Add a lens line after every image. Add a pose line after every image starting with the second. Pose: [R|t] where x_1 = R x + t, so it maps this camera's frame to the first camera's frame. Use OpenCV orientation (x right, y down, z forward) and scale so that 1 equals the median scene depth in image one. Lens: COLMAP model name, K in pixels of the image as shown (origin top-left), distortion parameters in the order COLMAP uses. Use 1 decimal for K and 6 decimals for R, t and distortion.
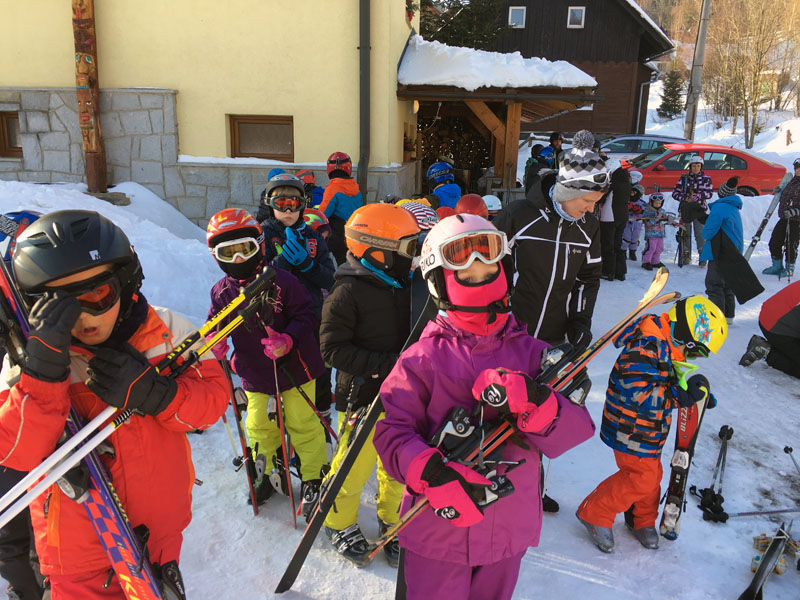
lens RADIAL K [[677.6, 0, 398.5], [0, 677.6, 301.0], [0, 0, 1]] dist [0.086360, -0.113856]
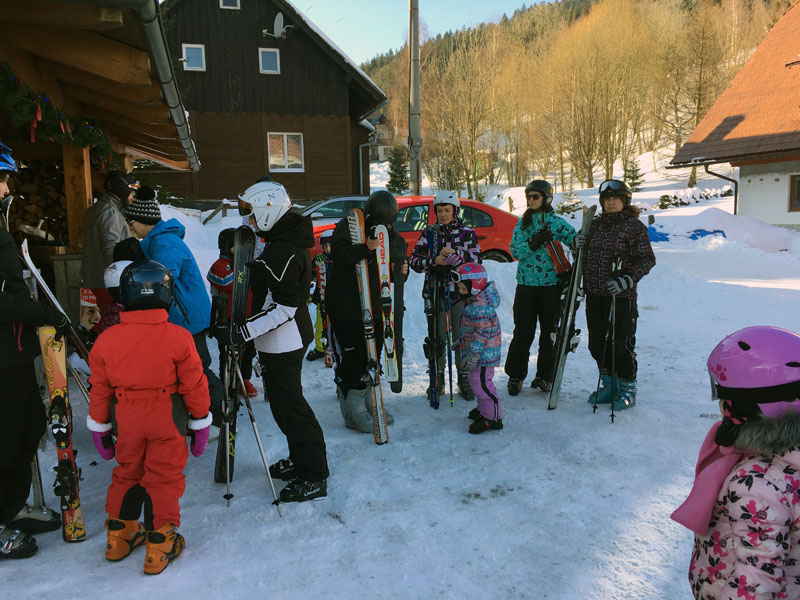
lens RADIAL K [[677.6, 0, 398.5], [0, 677.6, 301.0], [0, 0, 1]] dist [0.086360, -0.113856]
pose [[0.935784, -0.083885, 0.342449, 0.099481], [0.124577, 0.987301, -0.098575, -0.034540], [-0.329831, 0.134906, 0.934351, 0.231092]]
